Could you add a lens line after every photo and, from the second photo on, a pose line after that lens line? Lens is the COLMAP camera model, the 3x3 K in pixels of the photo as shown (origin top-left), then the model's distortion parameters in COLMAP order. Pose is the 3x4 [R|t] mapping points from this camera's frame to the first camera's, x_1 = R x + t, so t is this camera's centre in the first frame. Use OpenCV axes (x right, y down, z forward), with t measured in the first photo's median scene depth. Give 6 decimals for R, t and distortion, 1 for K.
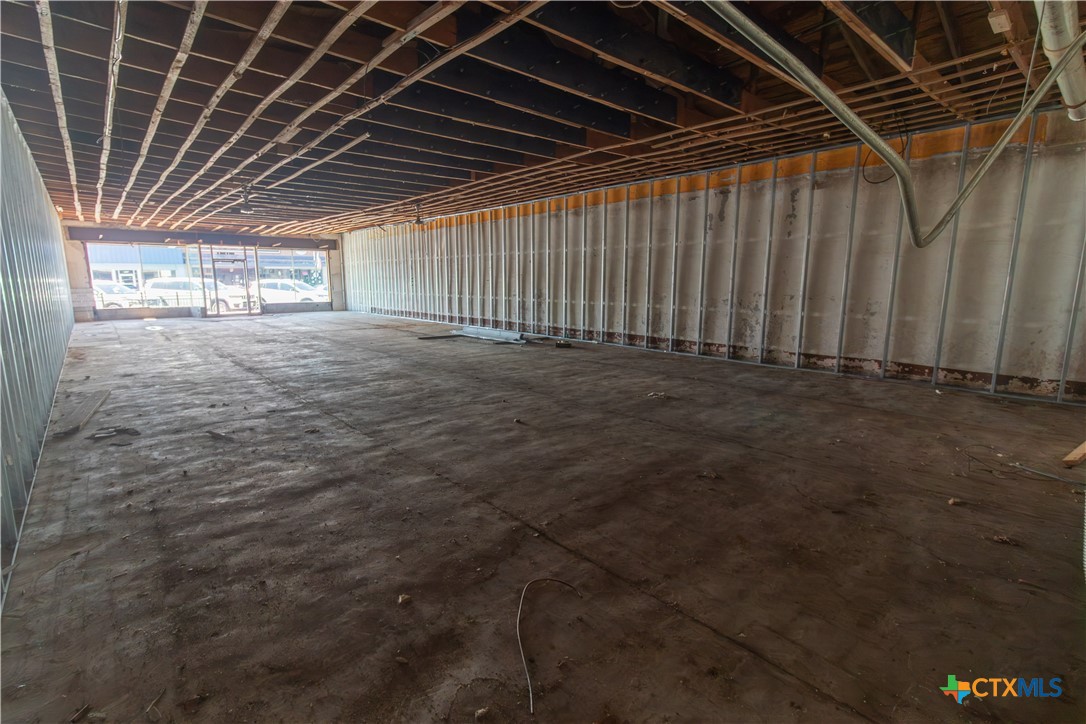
lens RADIAL K [[500.2, 0, 543.0], [0, 500.2, 362.0], [0, 0, 1]] dist [0.000978, 0.000285]
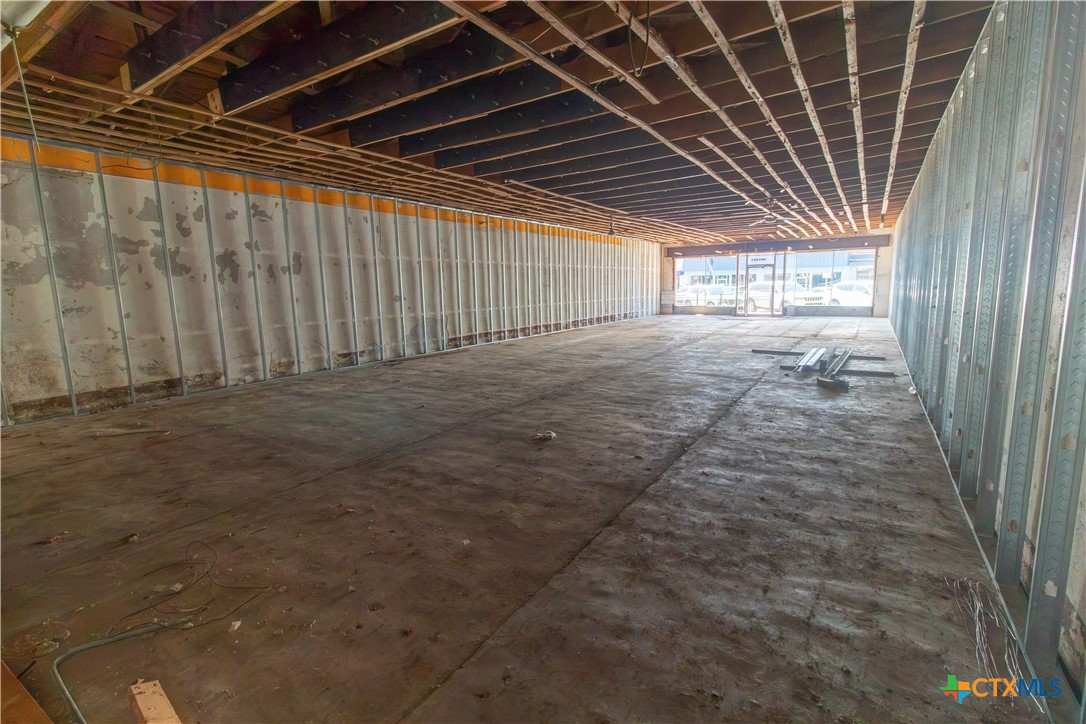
lens RADIAL K [[500.2, 0, 543.0], [0, 500.2, 362.0], [0, 0, 1]] dist [0.000978, 0.000285]
pose [[0.262755, 0.140986, -0.954507, 1.190331], [-0.137959, 0.984592, 0.107453, -0.164934], [0.954949, 0.103449, 0.278157, 0.908917]]
